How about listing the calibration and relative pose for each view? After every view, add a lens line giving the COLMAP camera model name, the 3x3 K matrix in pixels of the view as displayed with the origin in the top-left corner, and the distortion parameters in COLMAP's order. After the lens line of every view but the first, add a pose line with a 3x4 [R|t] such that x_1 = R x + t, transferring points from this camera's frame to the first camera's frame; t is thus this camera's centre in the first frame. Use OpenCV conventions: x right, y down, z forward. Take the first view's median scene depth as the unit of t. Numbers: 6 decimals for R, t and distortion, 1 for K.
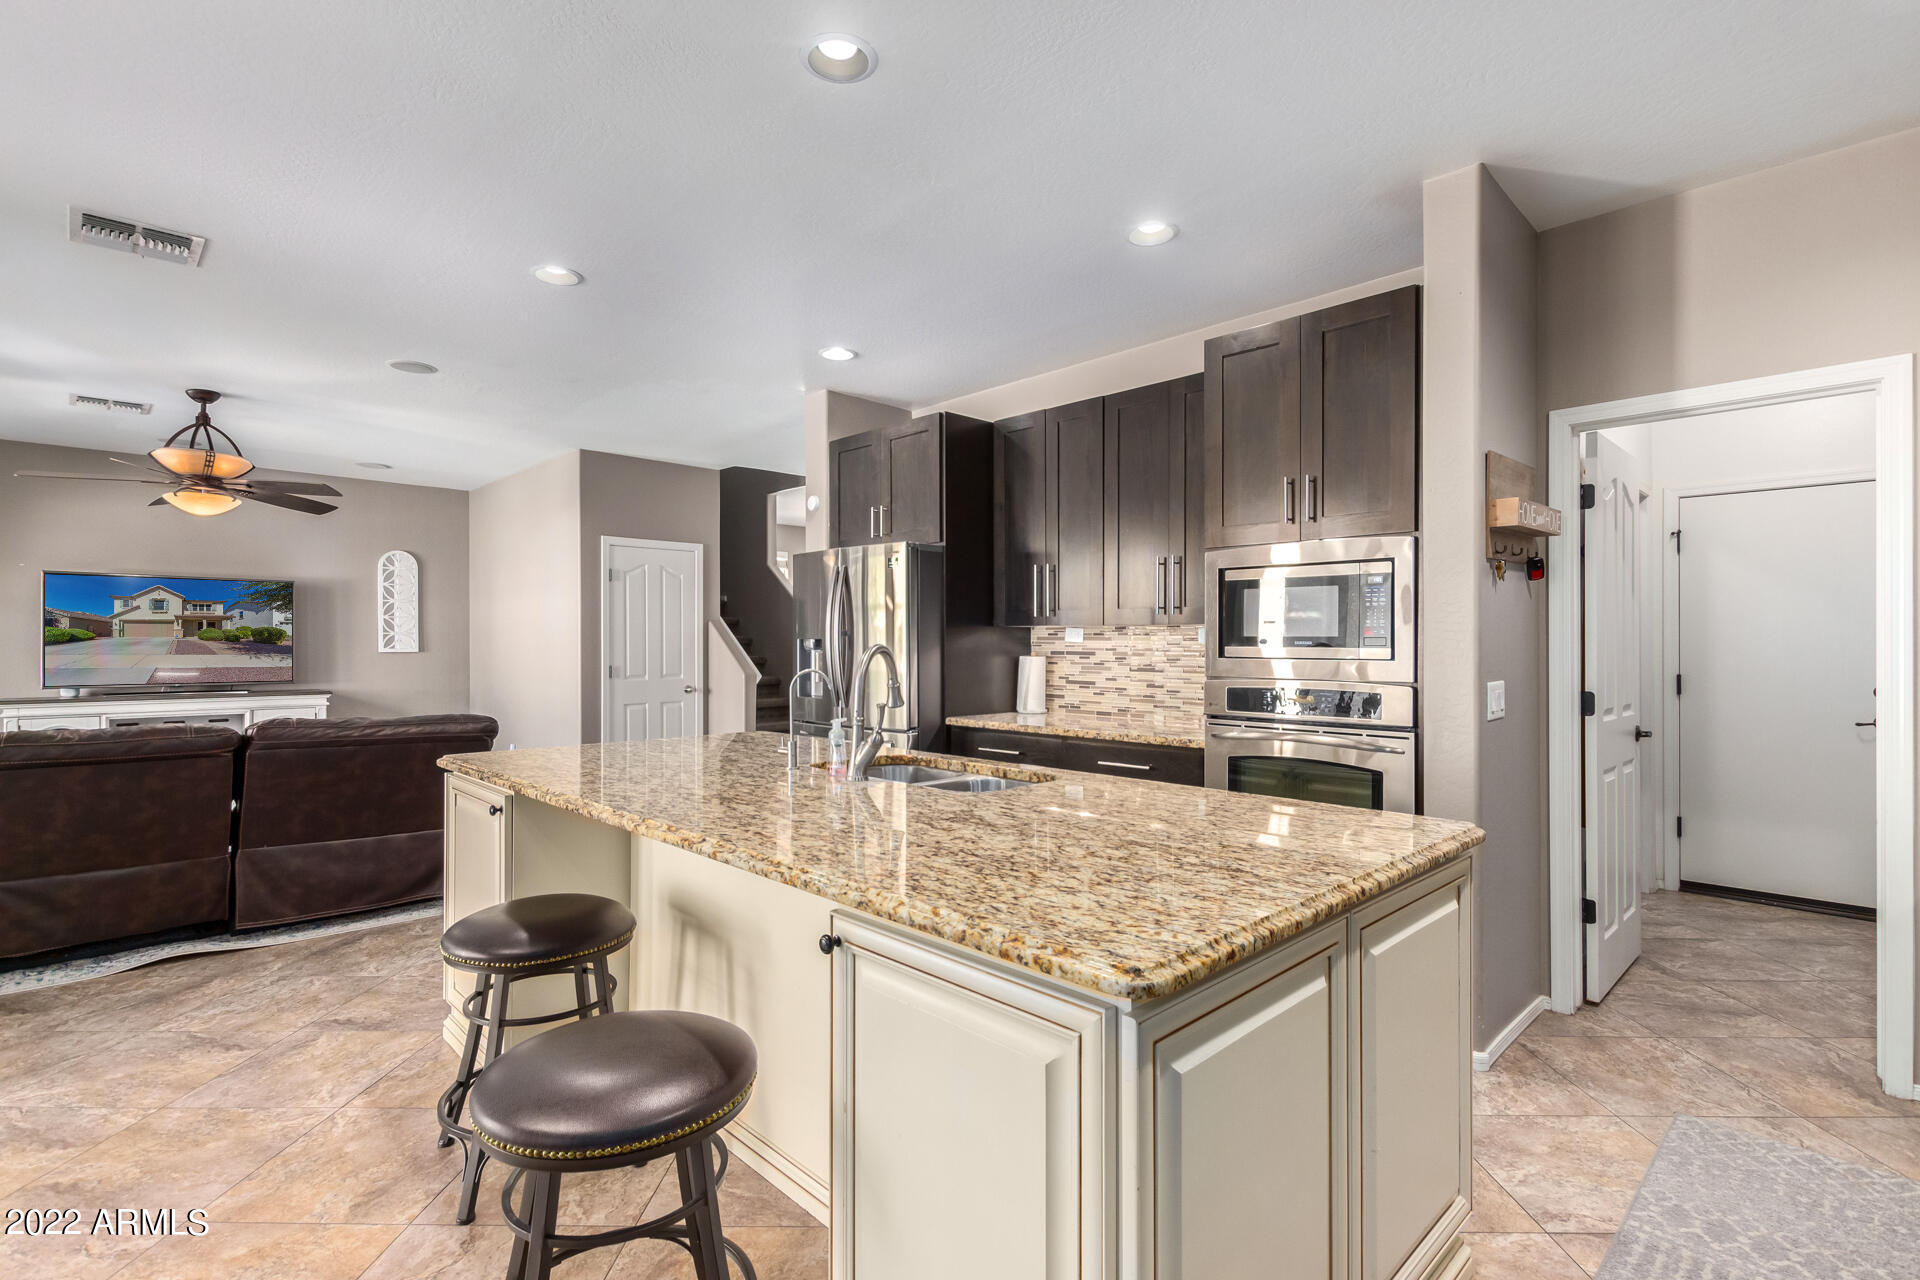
lens RADIAL K [[881.7, 0, 961.1], [0, 881.7, 643.2], [0, 0, 1]] dist [0.020129, -0.011524]
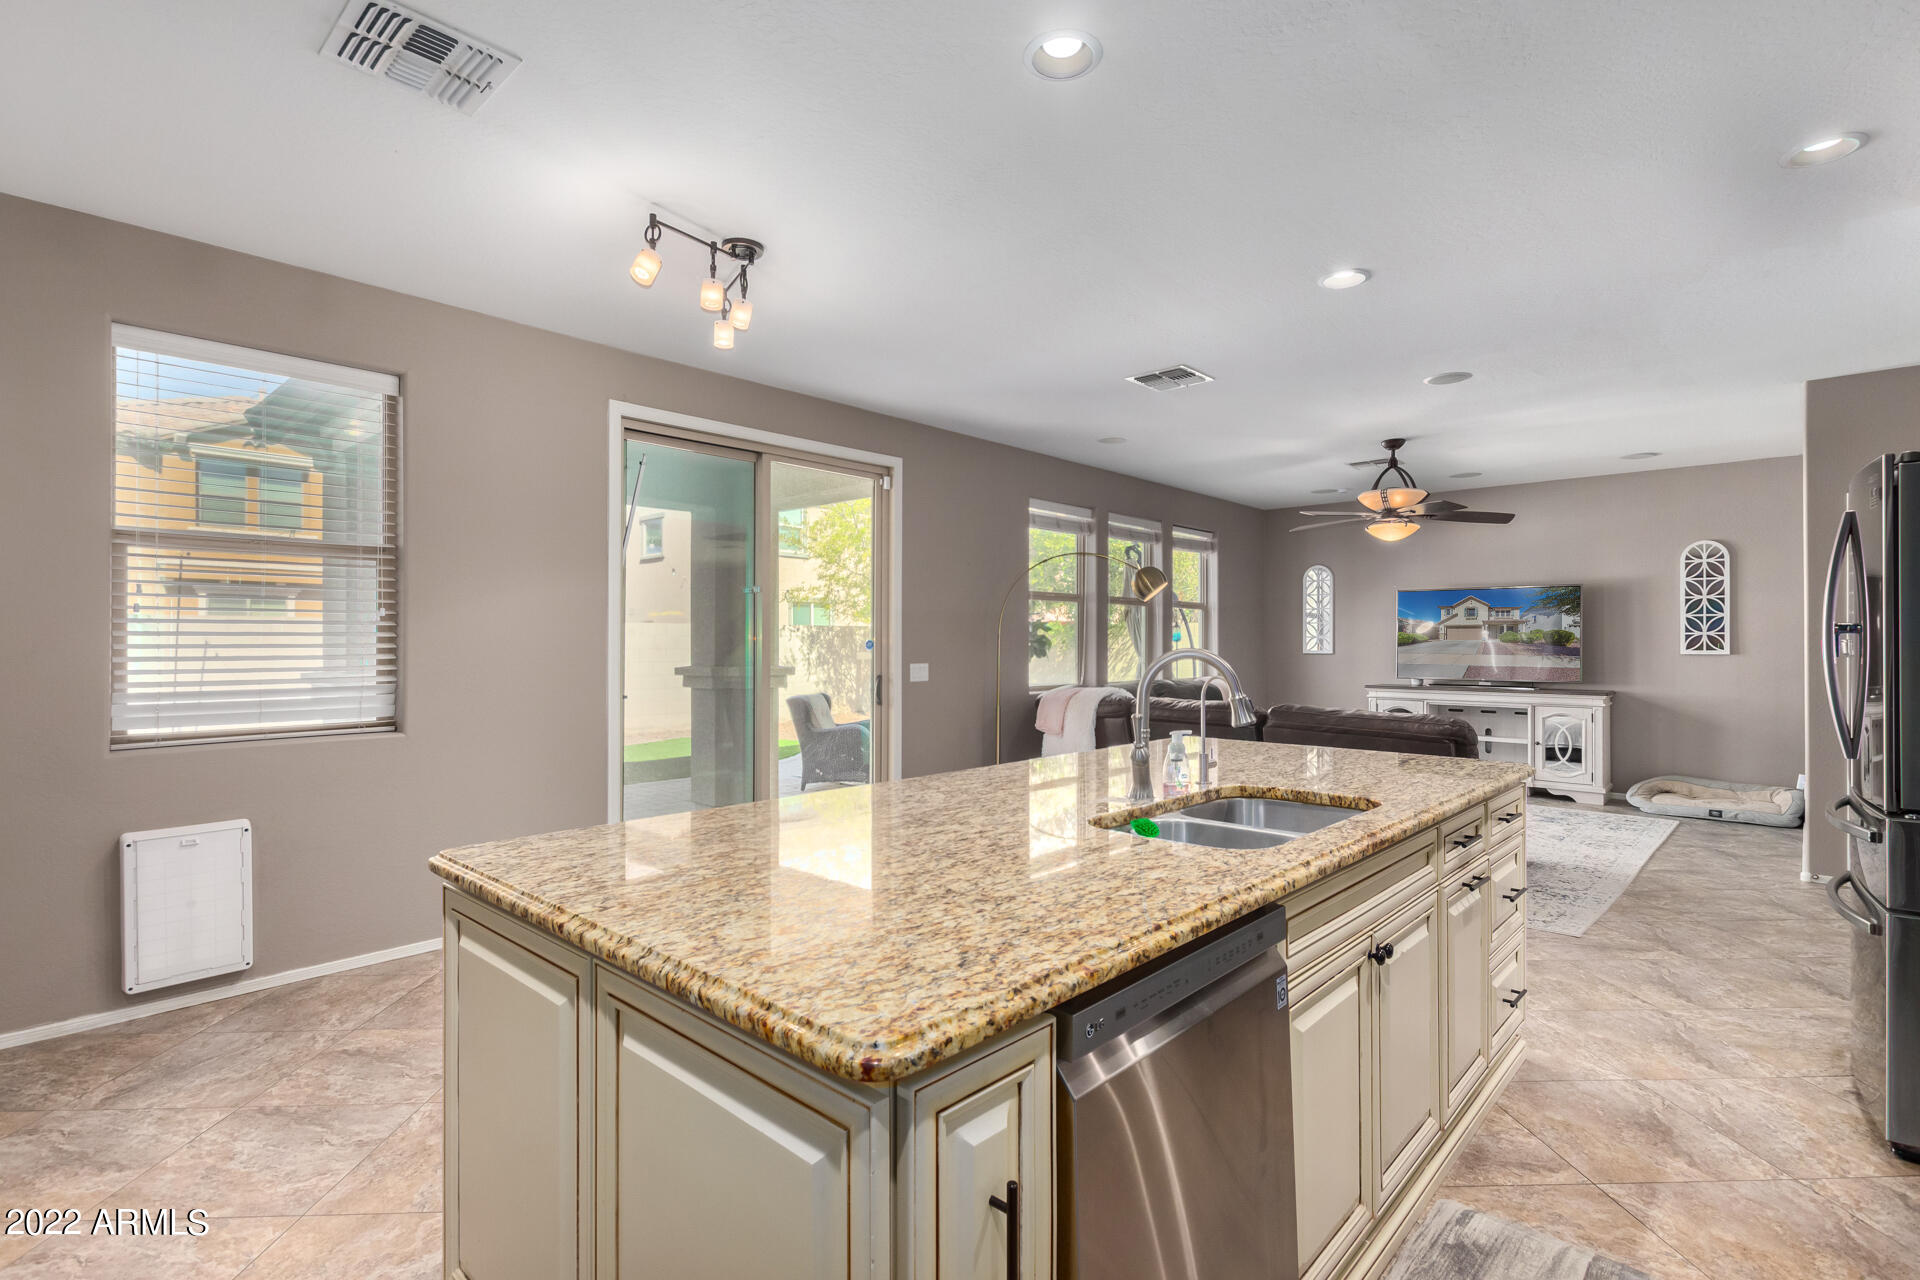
lens RADIAL K [[903.0, 0, 977.0], [0, 903.0, 648.8], [0, 0, 1]] dist [0.011240, 0.000186]
pose [[0.072860, 0.001673, -0.997341, 0.246102], [-0.008765, 0.999961, 0.001037, 0.009696], [0.997304, 0.008666, 0.072871, 0.254621]]
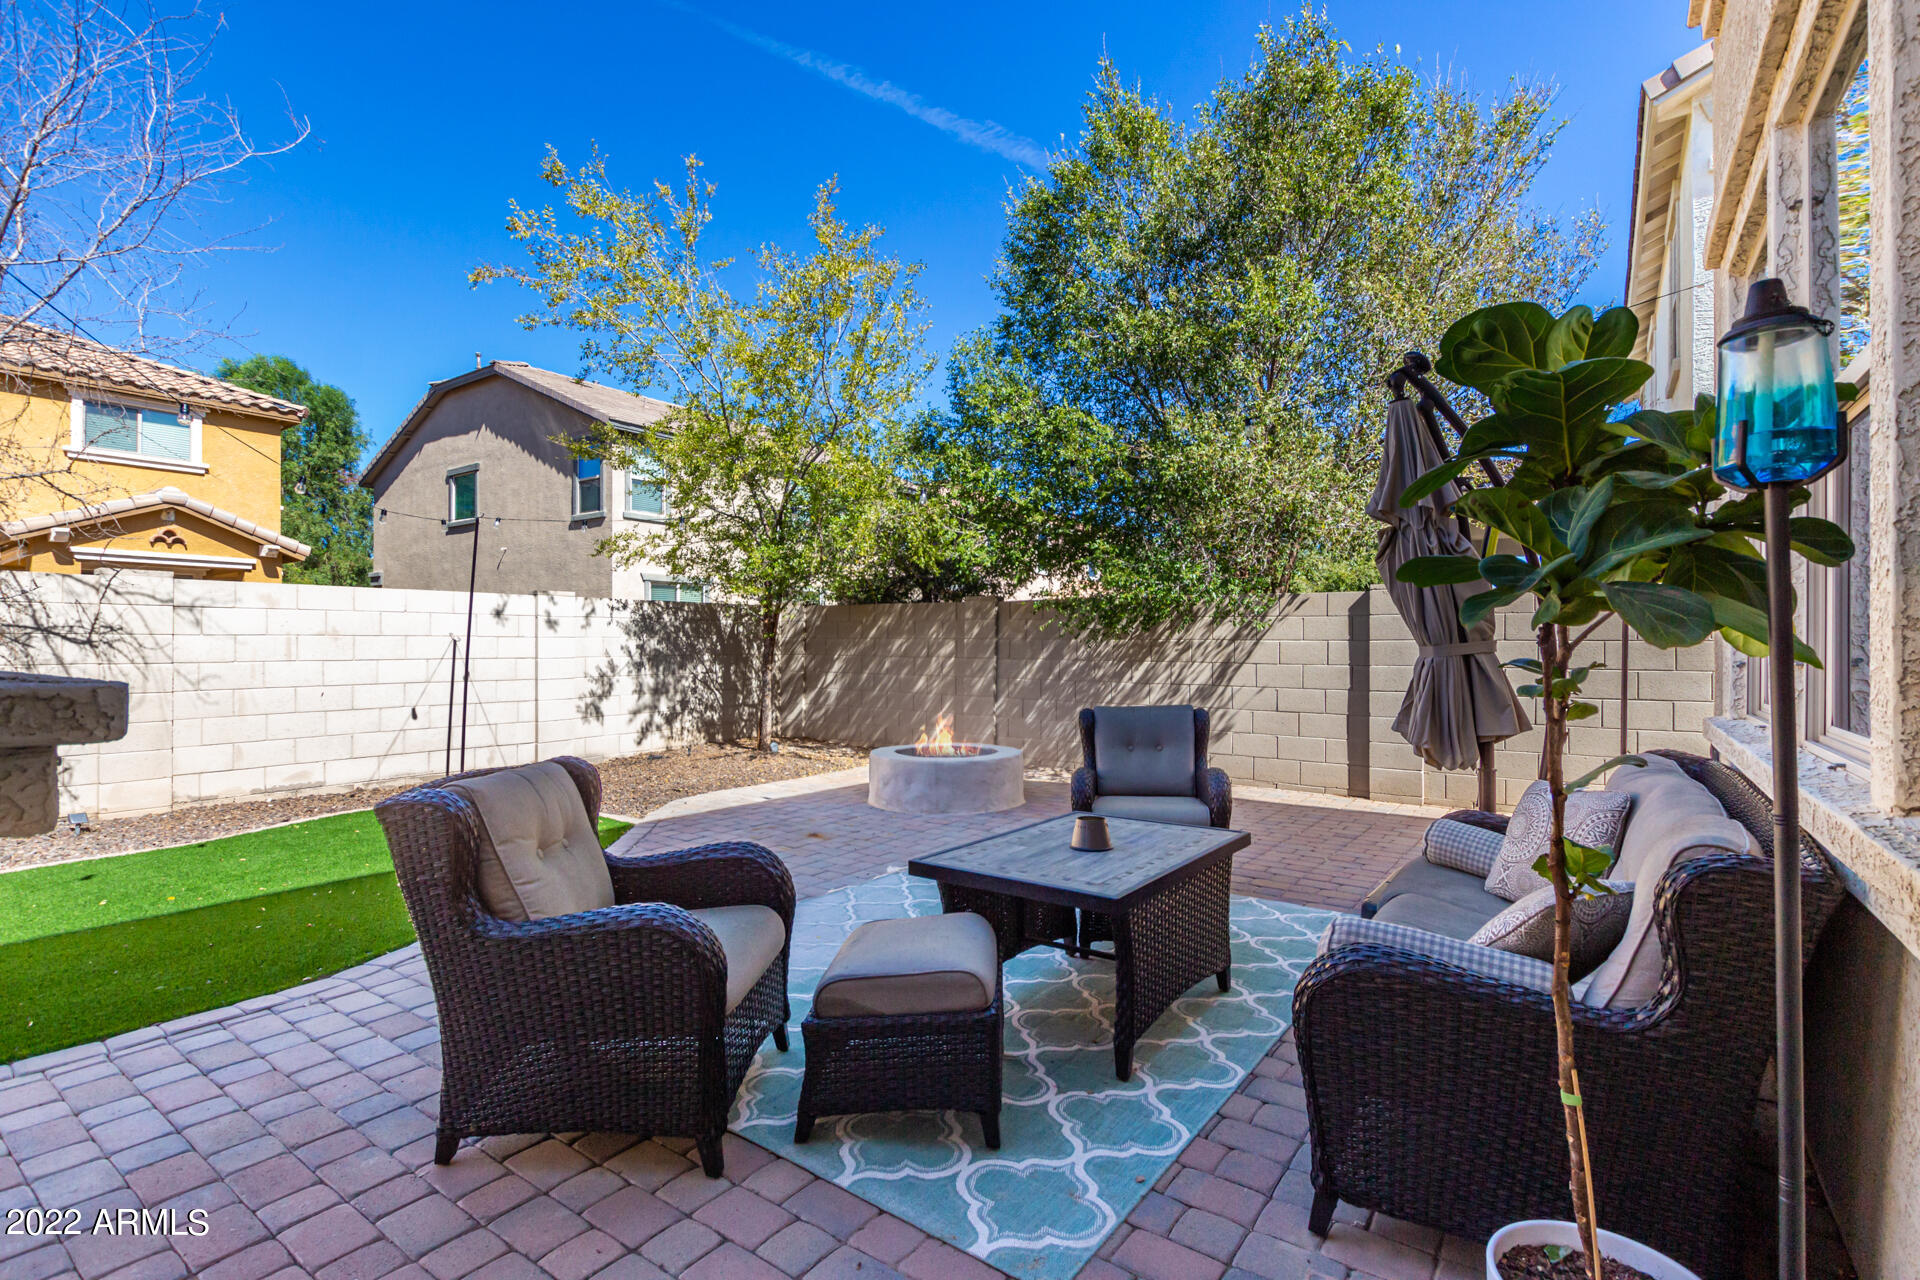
lens RADIAL K [[875.4, 0, 960.0], [0, 875.4, 640.0], [0, 0, 1]] dist [0.009554, -0.000090]
pose [[0.181451, -0.008925, -0.983360, -0.693496], [-0.012170, 0.999862, -0.011320, 0.027617], [0.983325, 0.014022, 0.181317, 0.224288]]
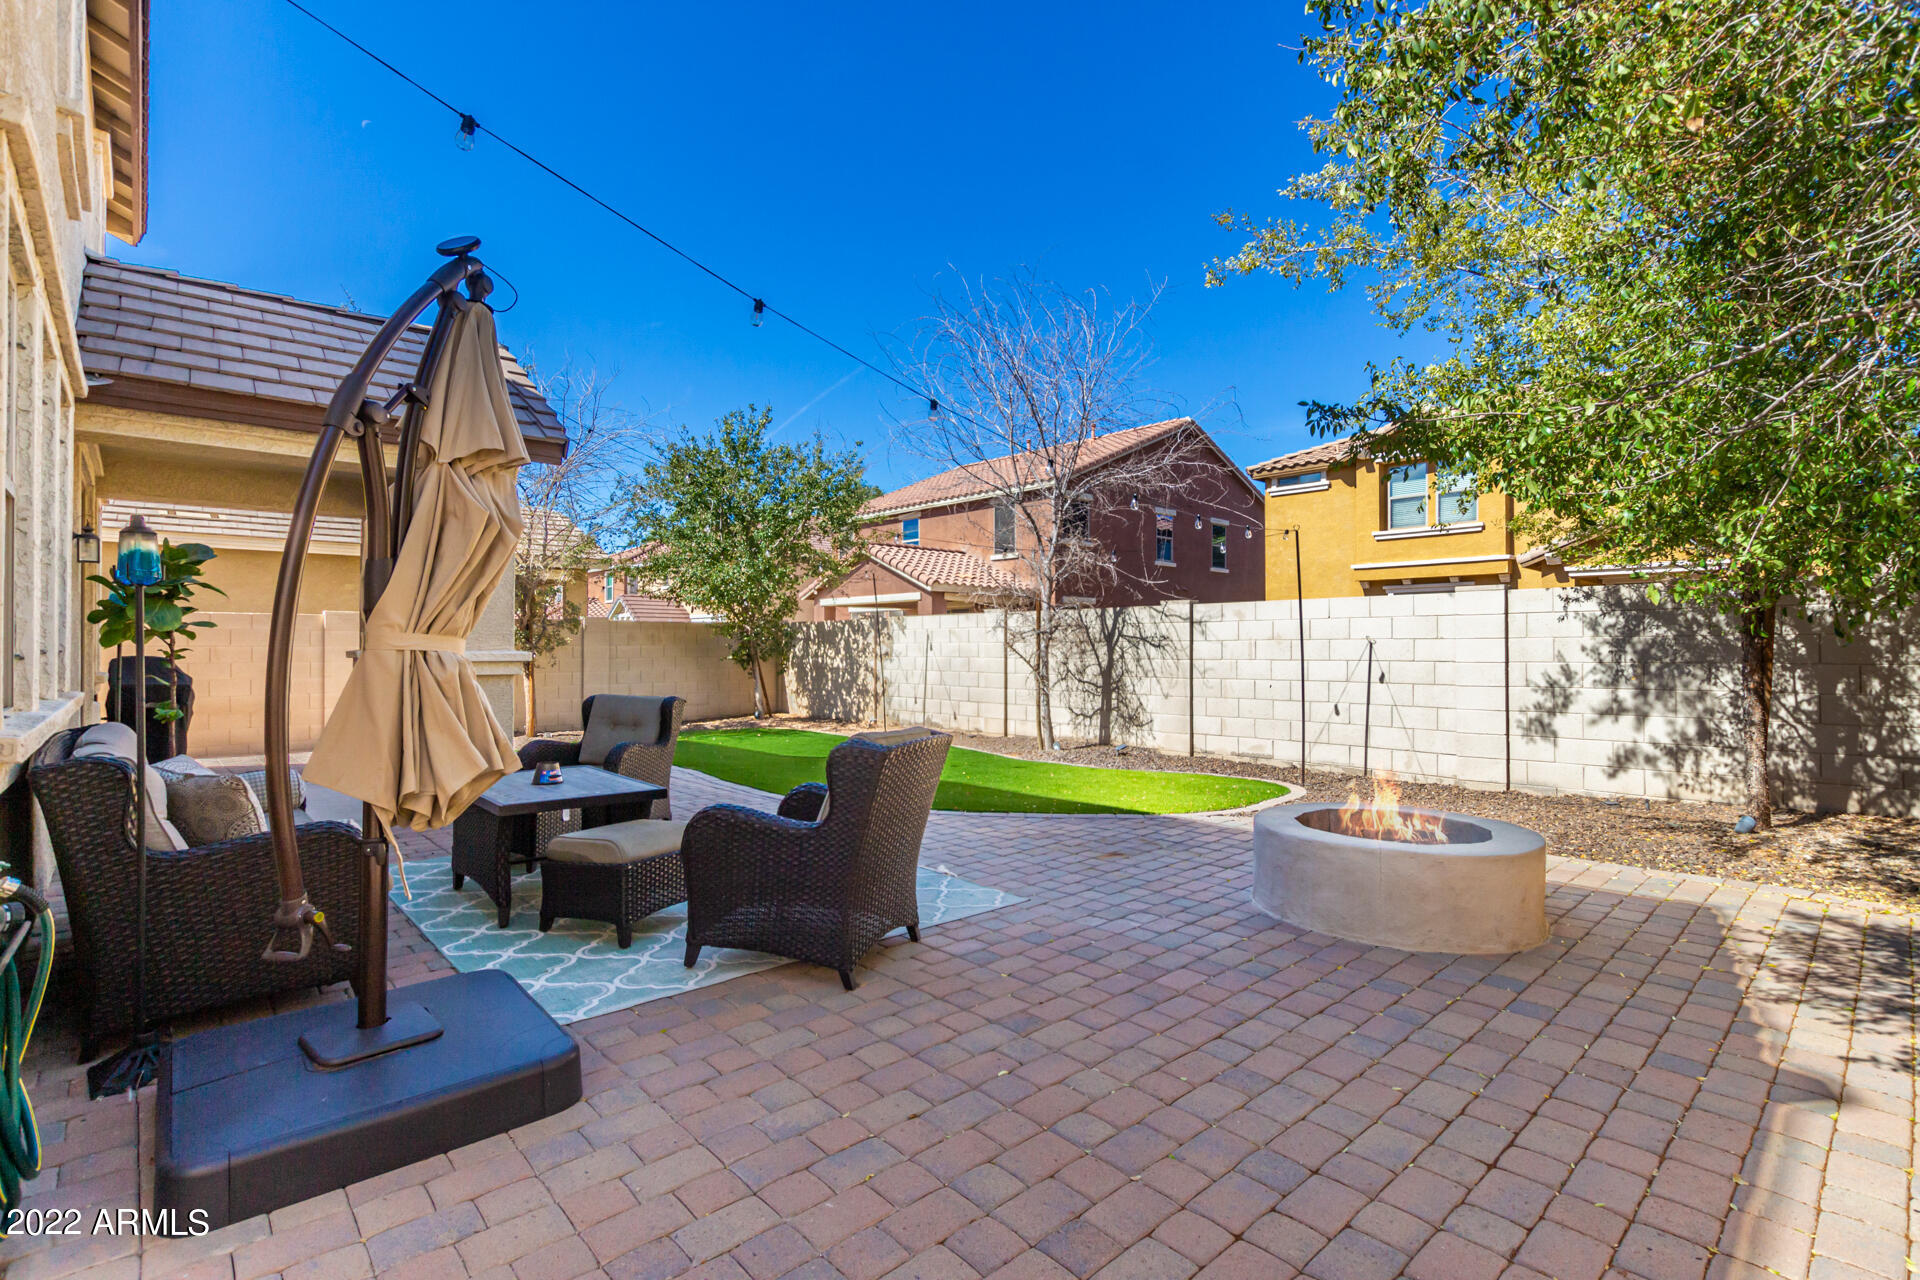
lens RADIAL K [[881.7, 0, 961.1], [0, 881.7, 643.2], [0, 0, 1]] dist [0.020129, -0.011524]
pose [[-0.999879, -0.000231, 0.015581, -1.436440], [-0.000177, 0.999994, 0.003442, 0.020283], [-0.015582, 0.003439, -0.999873, 1.022568]]
